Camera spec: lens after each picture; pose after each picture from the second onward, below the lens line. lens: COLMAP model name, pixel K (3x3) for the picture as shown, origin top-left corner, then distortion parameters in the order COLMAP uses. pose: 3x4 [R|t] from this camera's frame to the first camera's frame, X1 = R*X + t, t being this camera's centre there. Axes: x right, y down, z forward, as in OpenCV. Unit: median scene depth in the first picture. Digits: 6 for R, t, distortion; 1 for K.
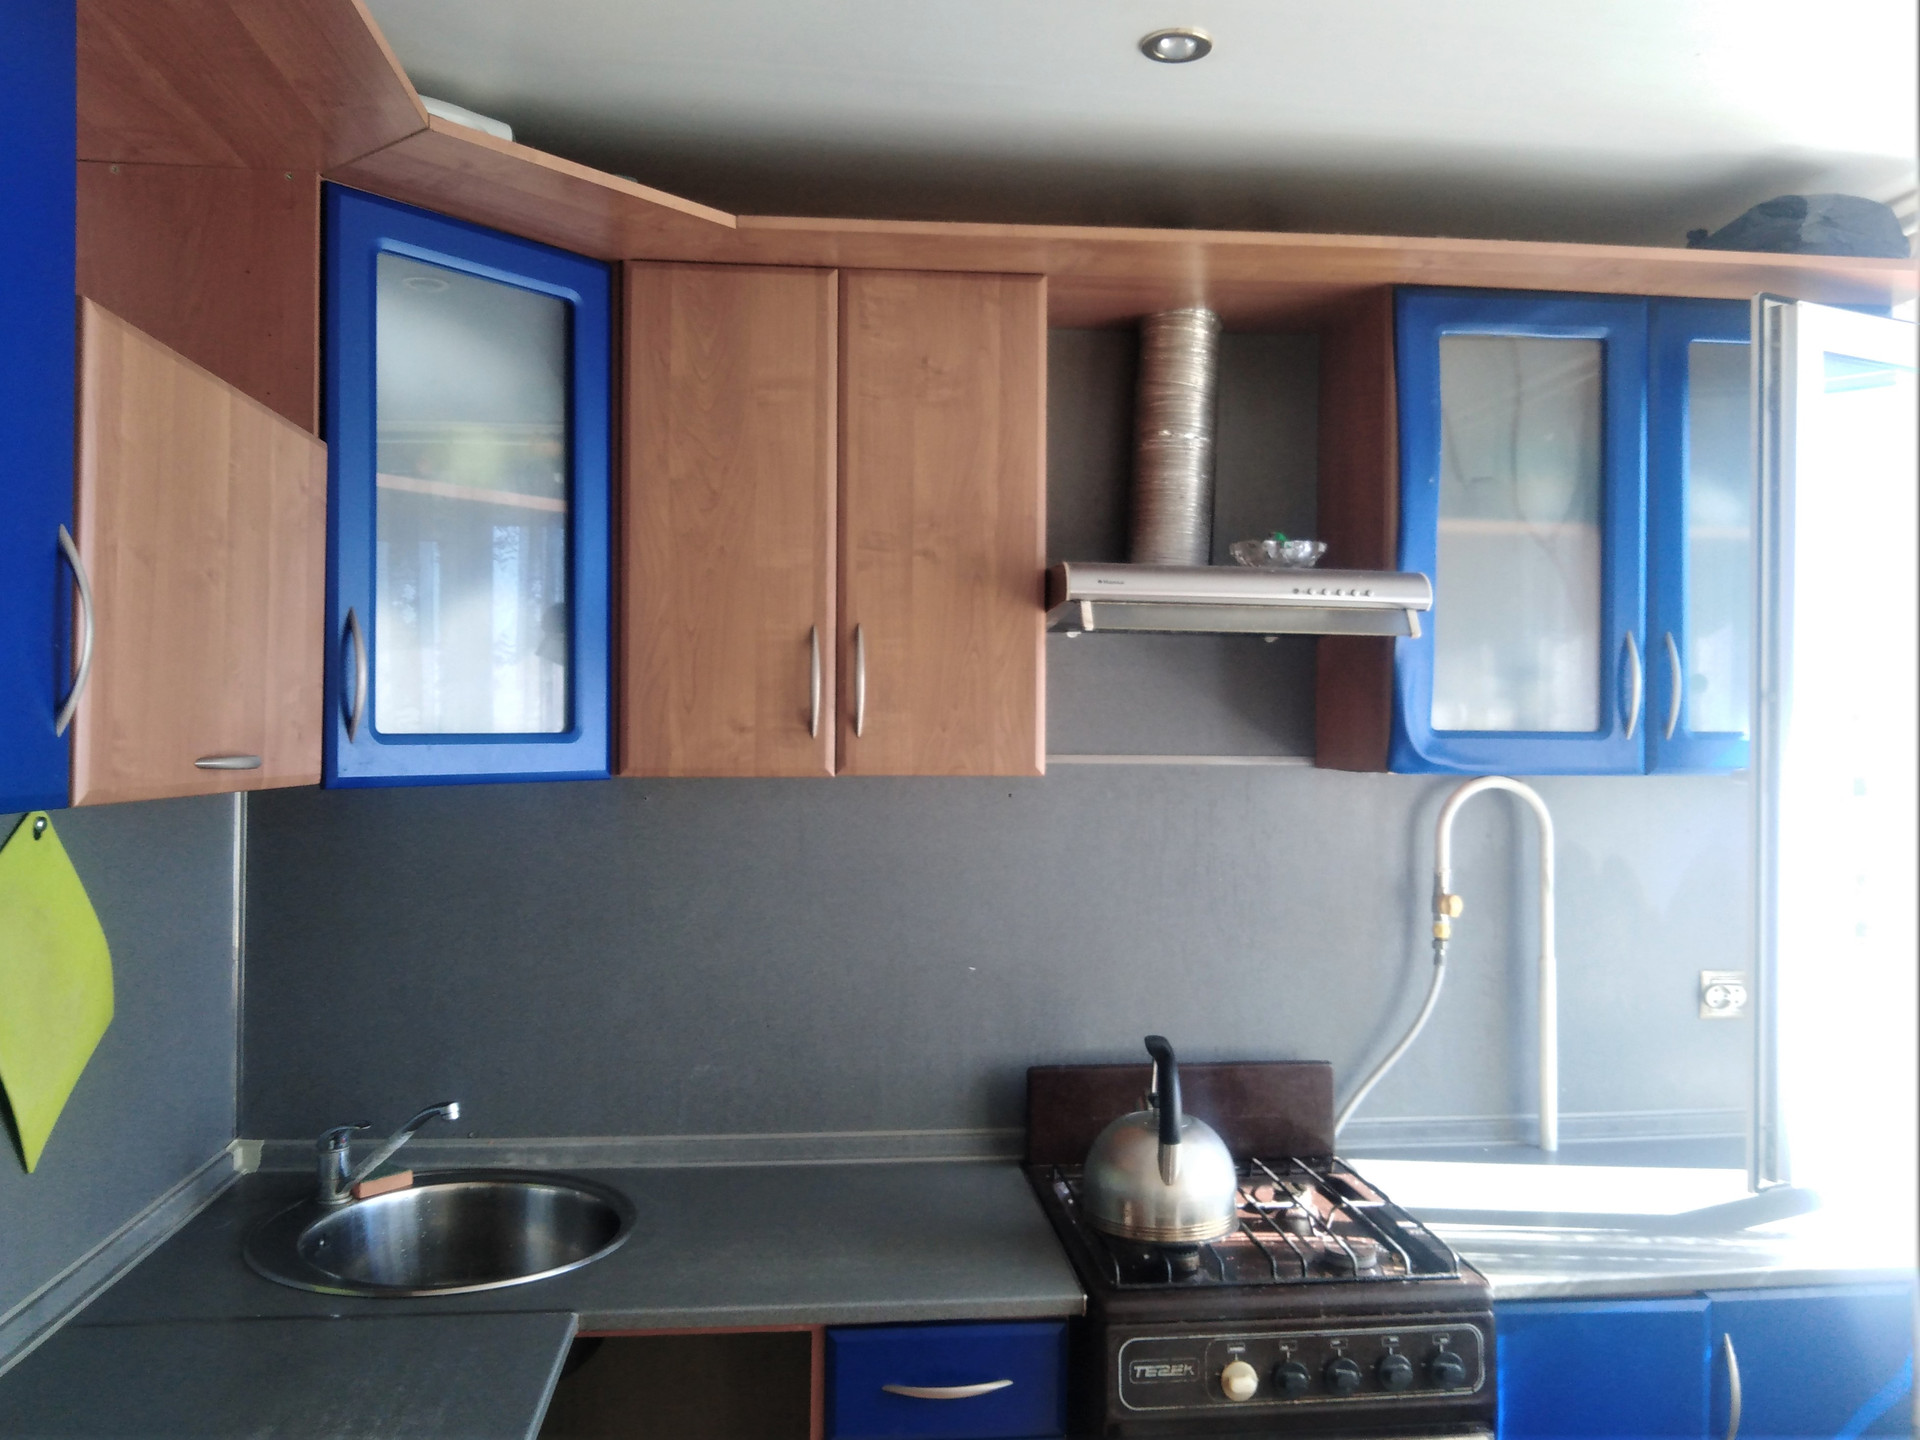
lens RADIAL K [[1421.1, 0, 960.0], [0, 1421.1, 720.0], [0, 0, 1]] dist [0.029134, -0.038489]
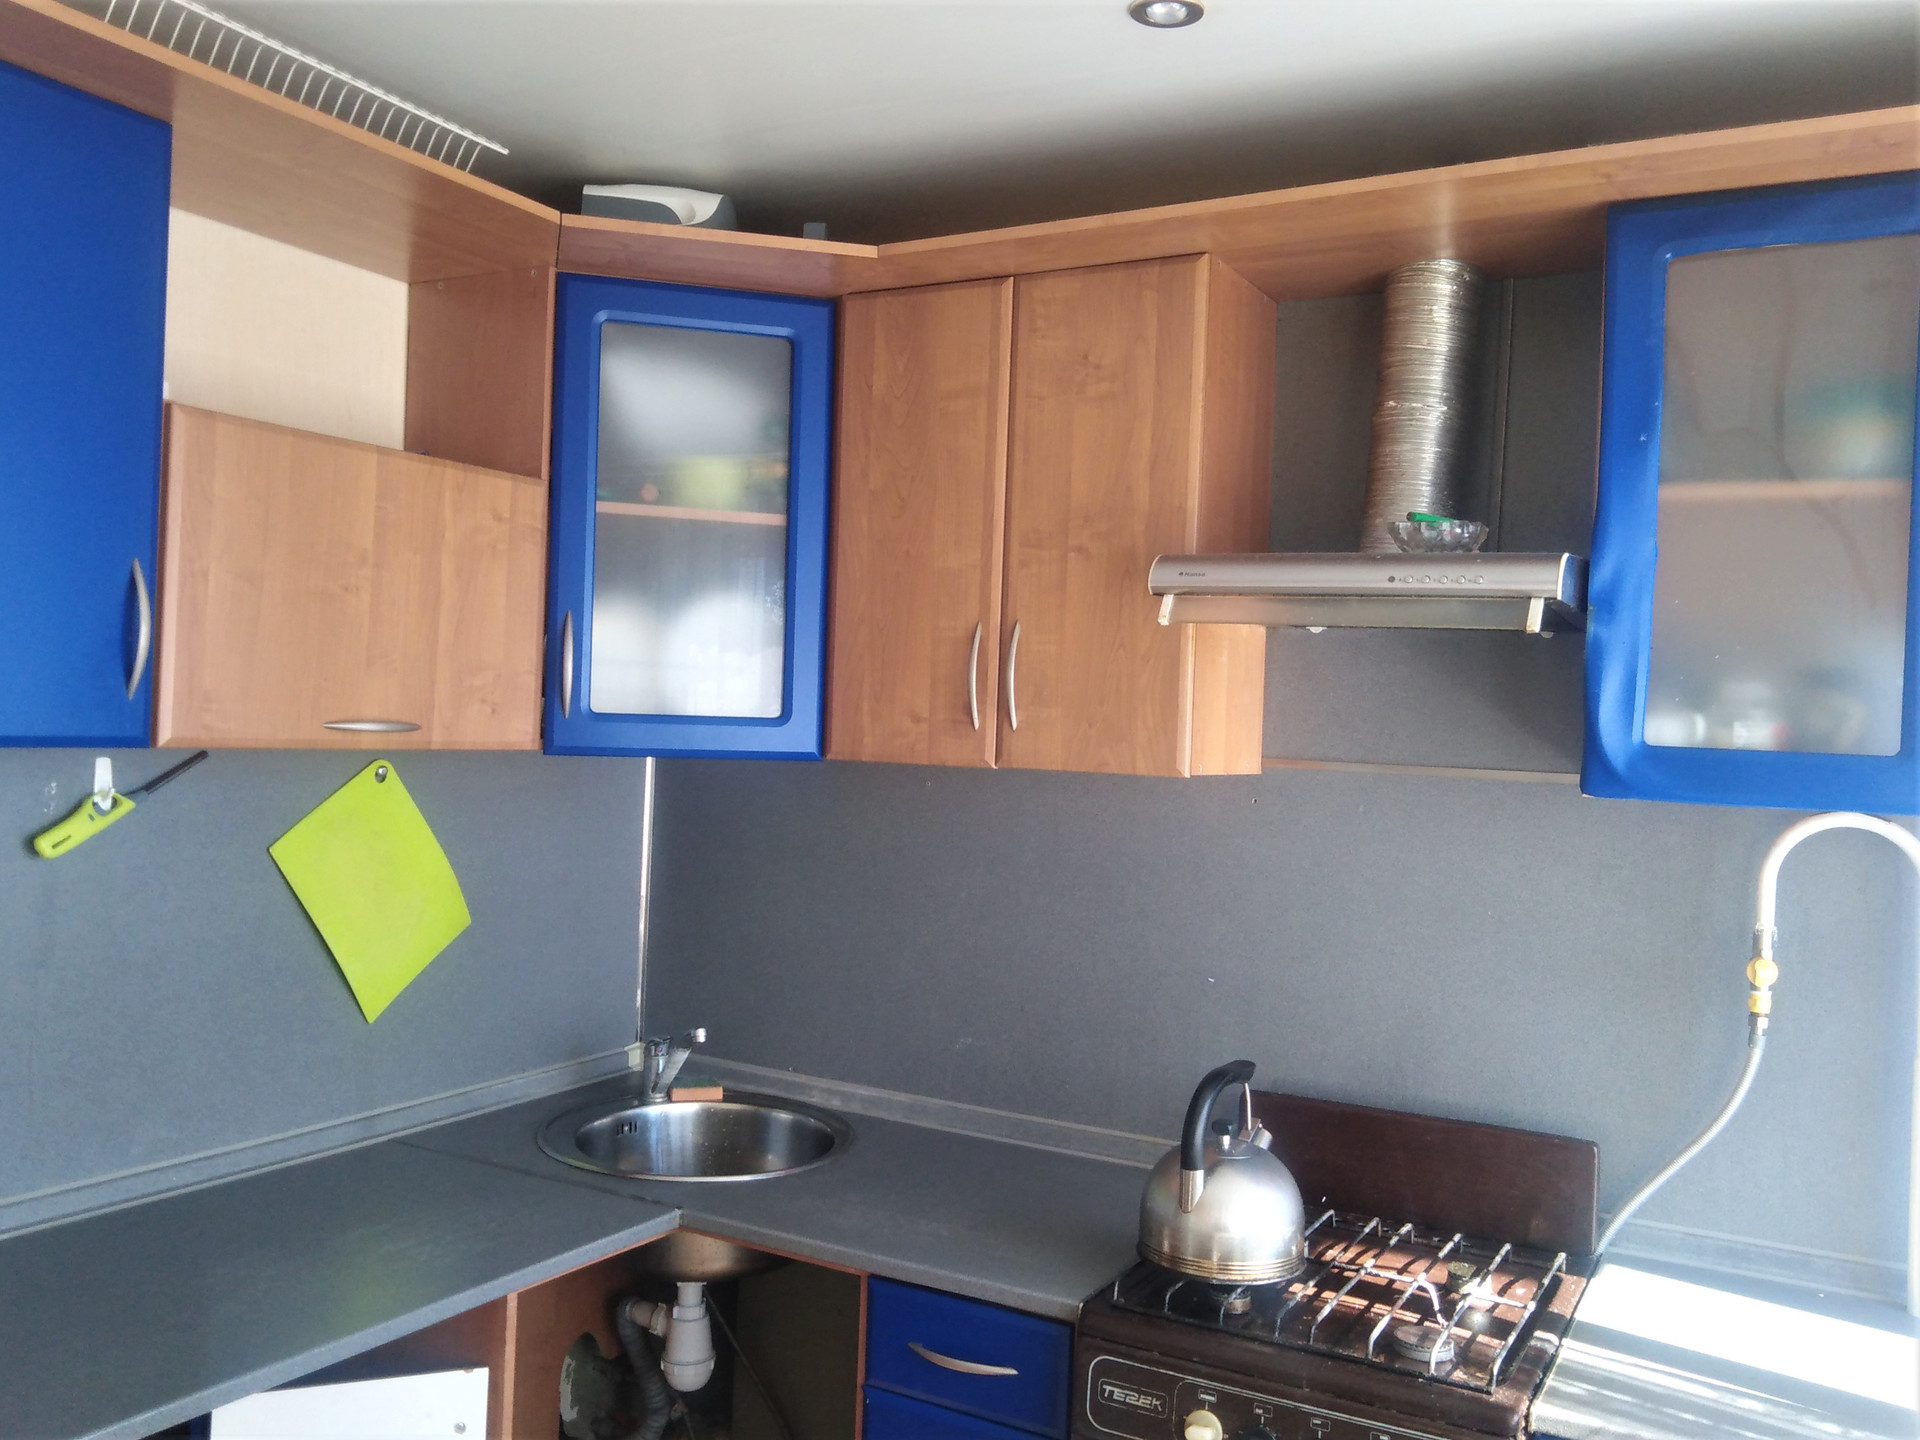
lens RADIAL K [[1487.9, 0, 960.0], [0, 1487.9, 720.0], [0, 0, 1]] dist [0.016359, -0.010729]
pose [[0.839106, 0.028139, -0.543240, 0.479892], [-0.029528, 0.999545, 0.006164, -0.001130], [0.543166, 0.010869, 0.839555, 0.076617]]
